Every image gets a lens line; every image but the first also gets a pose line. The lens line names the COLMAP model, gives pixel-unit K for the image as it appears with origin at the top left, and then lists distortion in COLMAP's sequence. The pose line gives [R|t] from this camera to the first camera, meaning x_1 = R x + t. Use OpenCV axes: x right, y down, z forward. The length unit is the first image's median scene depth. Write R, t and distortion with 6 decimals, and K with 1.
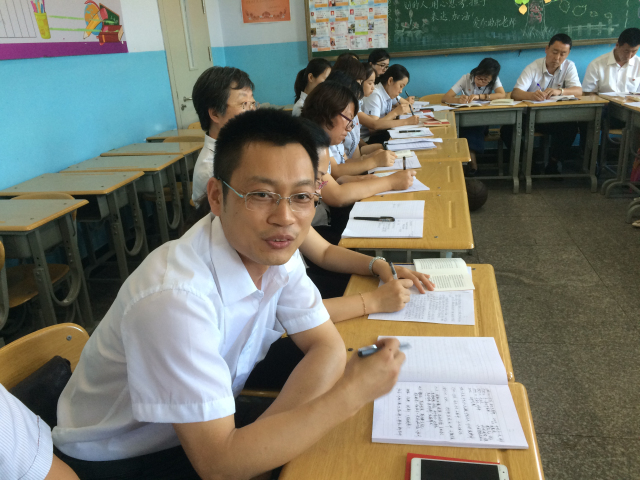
lens RADIAL K [[549.6, 0, 316.3], [0, 549.6, 240.7], [0, 0, 1]] dist [0.069722, -0.064568]
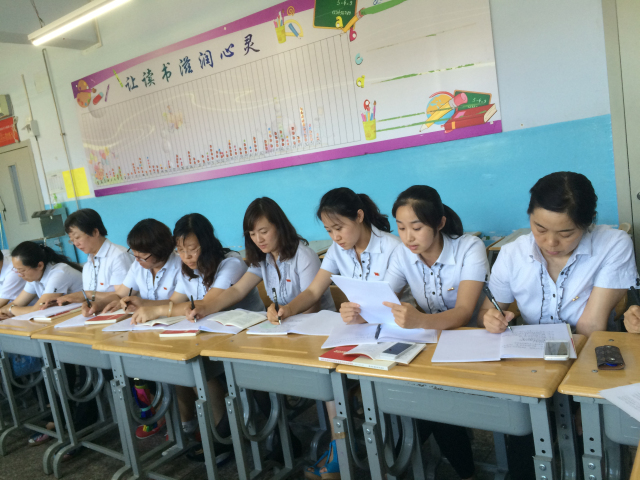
lens RADIAL K [[549.6, 0, 320.8], [0, 549.6, 238.1], [0, 0, 1]] dist [0.069722, -0.064568]
pose [[-0.379387, 0.242787, -0.892816, 0.429684], [-0.140829, 0.938562, 0.315070, -0.308470], [0.914458, 0.245268, -0.321886, 0.787347]]
